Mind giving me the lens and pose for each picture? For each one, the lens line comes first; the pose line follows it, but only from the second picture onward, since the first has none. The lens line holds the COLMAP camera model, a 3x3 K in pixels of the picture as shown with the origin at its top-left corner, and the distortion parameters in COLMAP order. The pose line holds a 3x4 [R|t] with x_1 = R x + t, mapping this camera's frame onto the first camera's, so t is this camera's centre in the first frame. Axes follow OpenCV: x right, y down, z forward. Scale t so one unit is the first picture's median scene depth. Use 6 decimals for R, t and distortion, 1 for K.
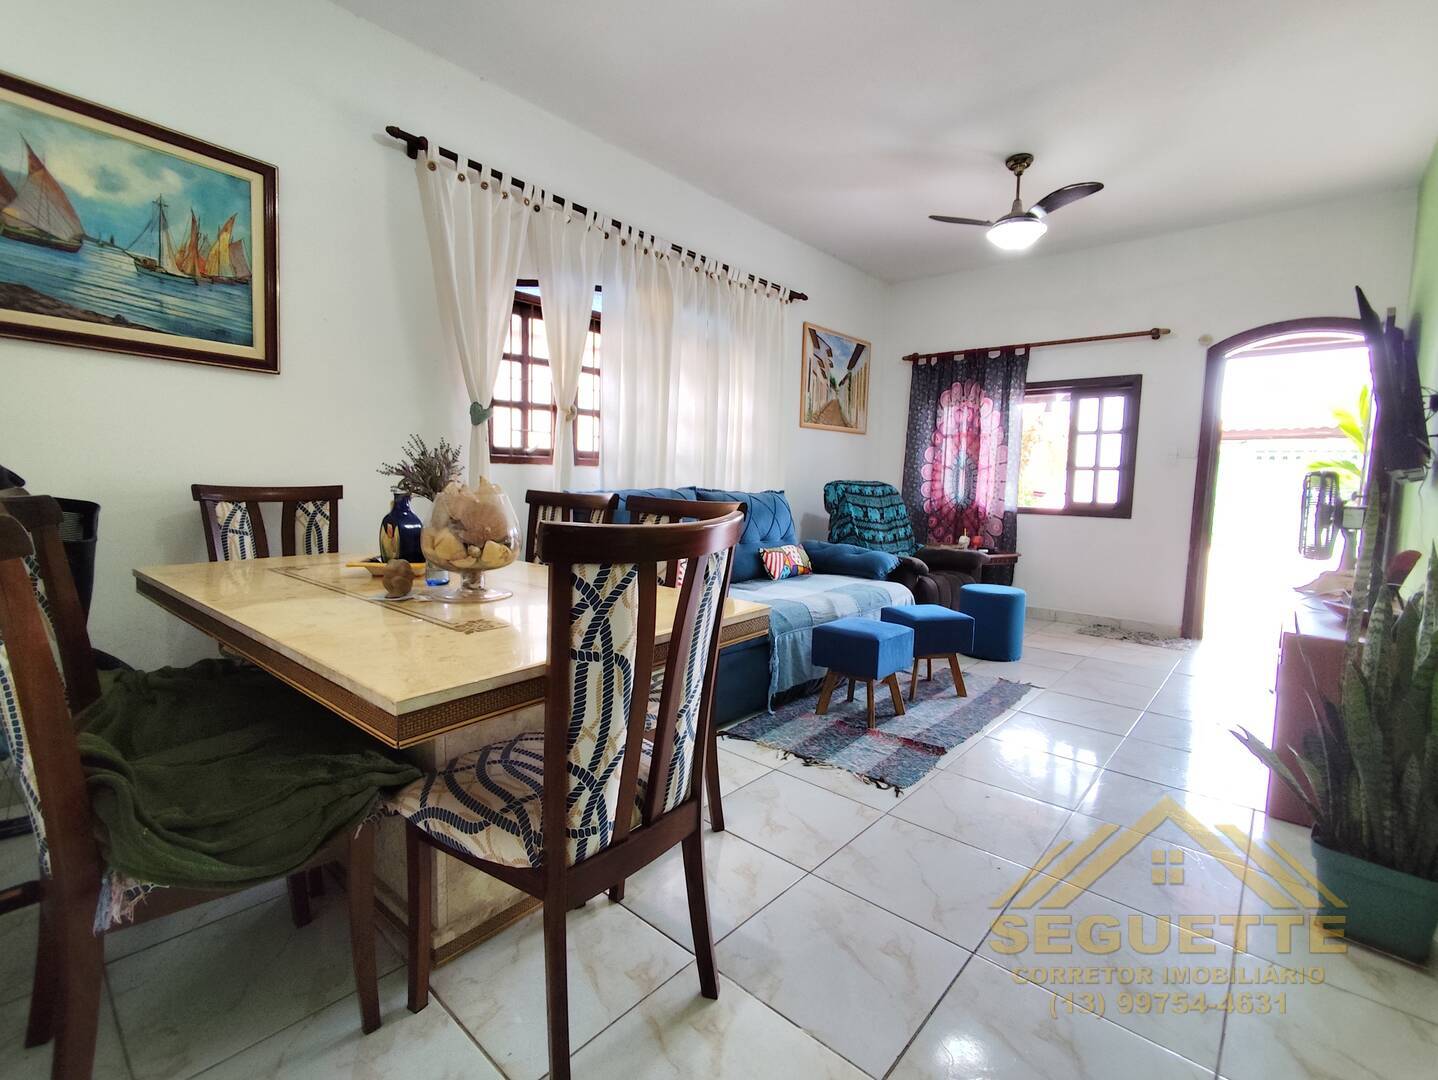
lens RADIAL K [[655.9, 0, 711.7], [0, 655.9, 532.7], [0, 0, 1]] dist [-0.002602, -0.001726]
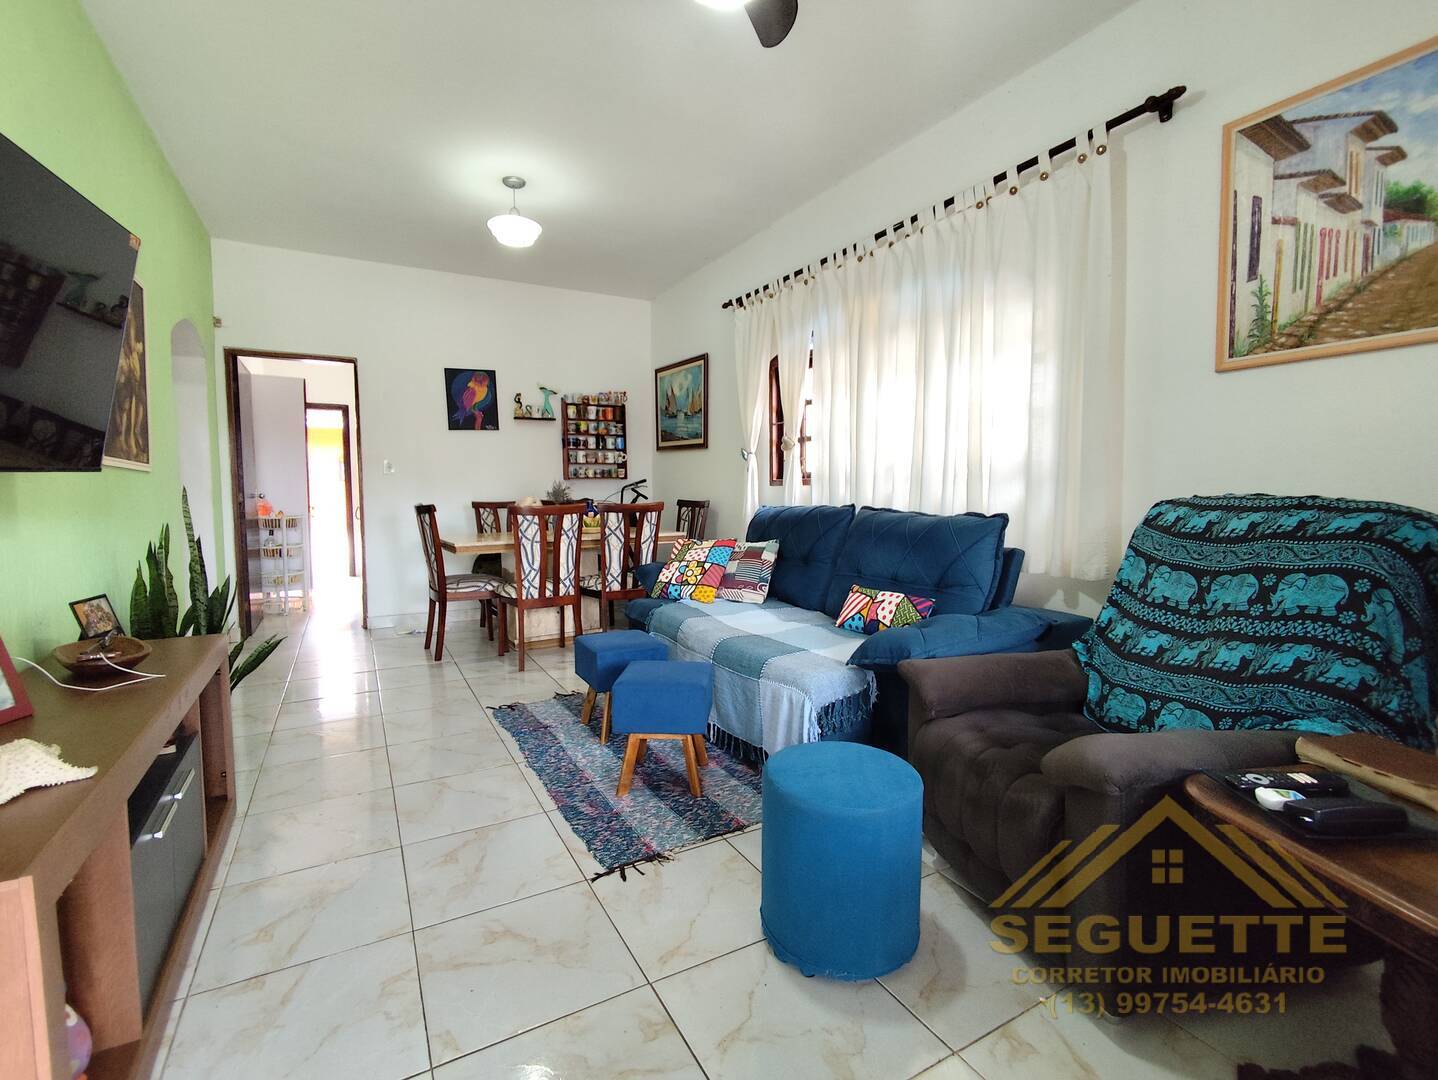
lens RADIAL K [[655.9, 0, 711.7], [0, 655.9, 532.7], [0, 0, 1]] dist [-0.002602, -0.001726]
pose [[-0.330454, 0.038888, -0.943021, 0.763793], [-0.085549, 0.993804, 0.070960, -0.068843], [0.939937, 0.104124, -0.325080, 0.979674]]
